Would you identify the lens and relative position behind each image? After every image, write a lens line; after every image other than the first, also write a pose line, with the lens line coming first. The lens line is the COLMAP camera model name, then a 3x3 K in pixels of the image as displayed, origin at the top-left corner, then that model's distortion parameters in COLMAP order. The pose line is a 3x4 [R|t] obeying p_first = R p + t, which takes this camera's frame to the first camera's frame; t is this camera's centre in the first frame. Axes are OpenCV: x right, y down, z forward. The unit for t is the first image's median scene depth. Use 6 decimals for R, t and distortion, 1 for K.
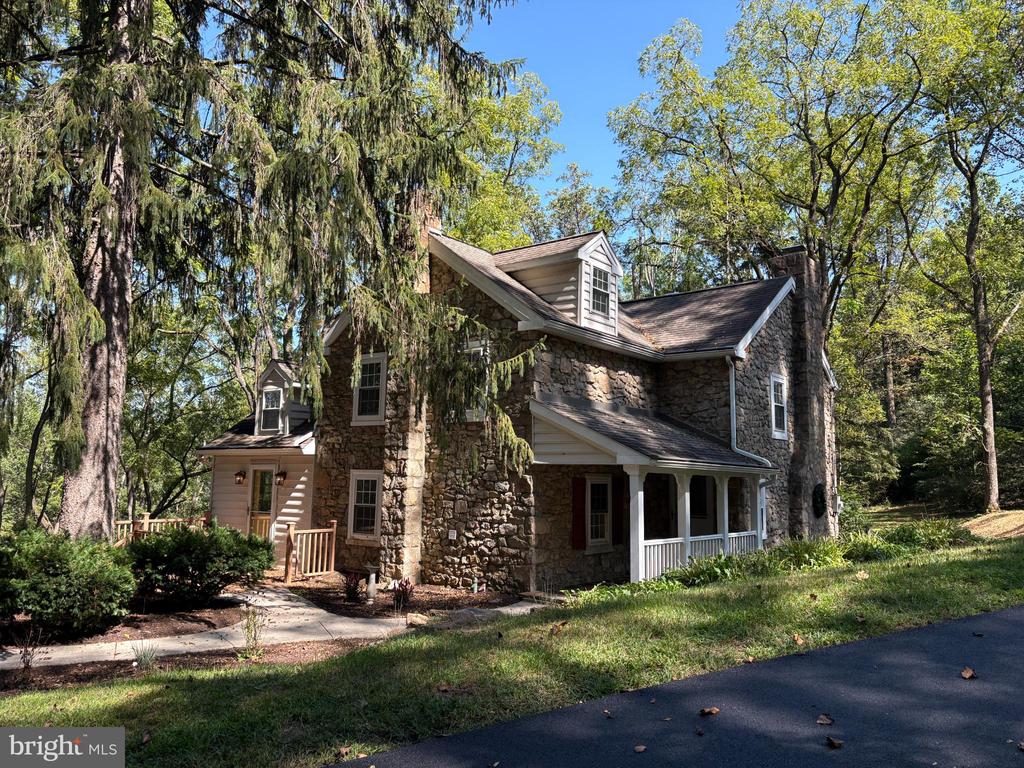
lens RADIAL K [[777.0, 0, 512.0], [0, 777.0, 384.0], [0, 0, 1]] dist [0.054722, -0.065415]
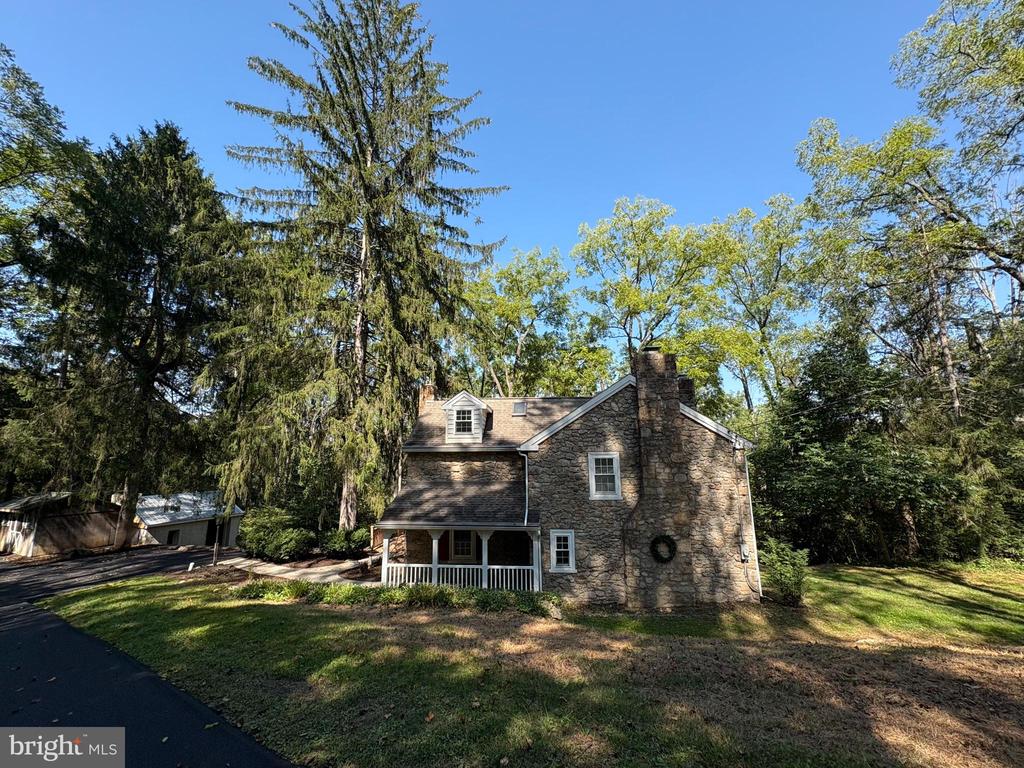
lens RADIAL K [[408.4, 0, 509.9], [0, 408.4, 385.4], [0, 0, 1]] dist [0.000591, 0.000267]
pose [[0.535711, -0.166237, -0.827876, 1.130316], [0.108063, 0.985865, -0.128035, -0.074816], [0.837458, -0.020873, 0.546103, 0.620727]]
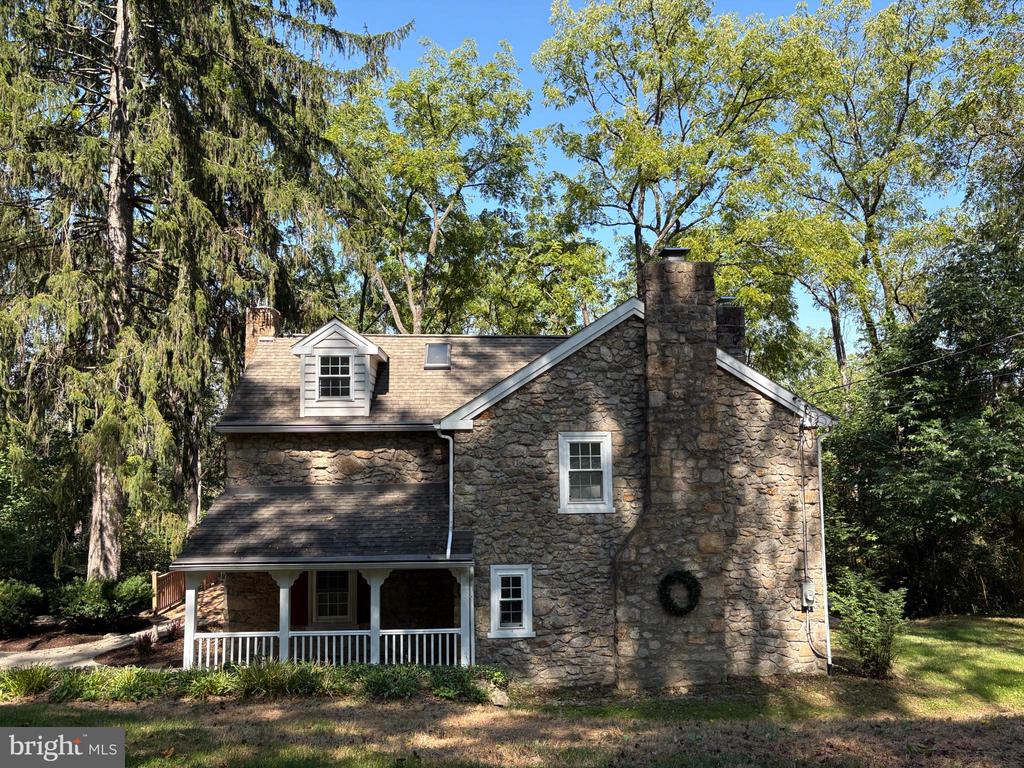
lens RADIAL K [[777.0, 0, 512.0], [0, 777.0, 384.0], [0, 0, 1]] dist [0.054722, -0.065415]
pose [[0.640897, -0.082581, -0.763172, 1.171488], [0.102960, 0.994461, -0.021145, -0.072608], [0.760691, -0.065024, 0.645849, 0.576354]]
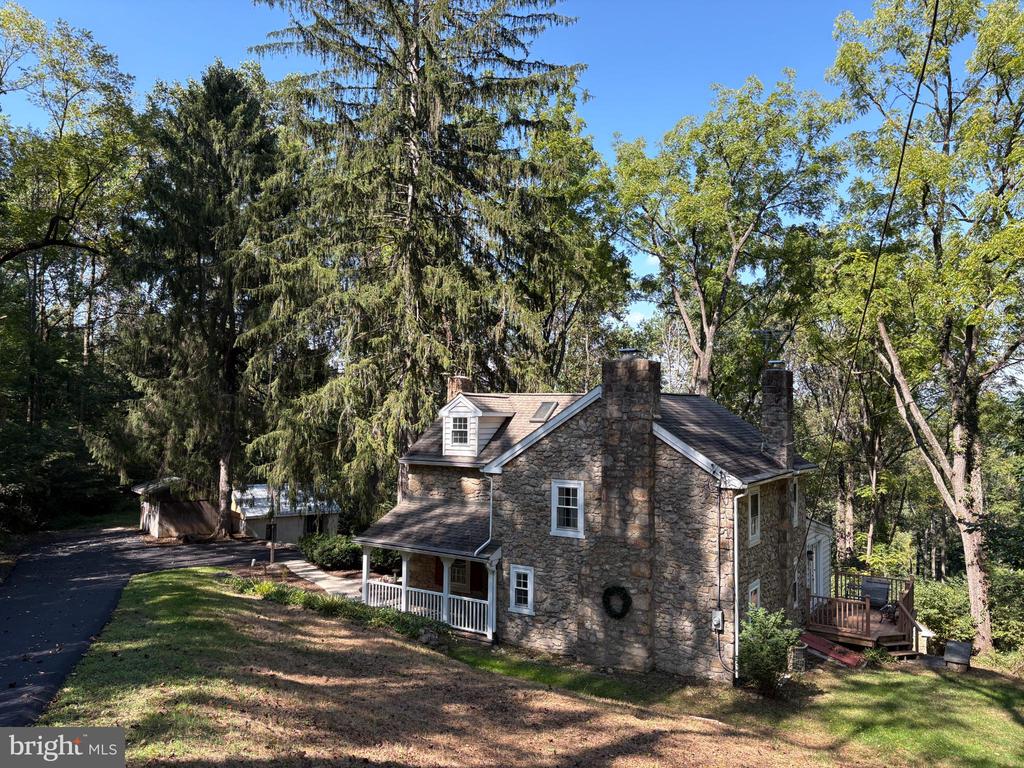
lens RADIAL K [[777.0, 0, 512.0], [0, 777.0, 384.0], [0, 0, 1]] dist [0.054722, -0.065415]
pose [[0.059084, -0.057221, -0.996612, 1.921812], [0.096020, 0.994052, -0.051381, -0.137375], [0.993624, -0.092659, 0.064227, 1.134524]]
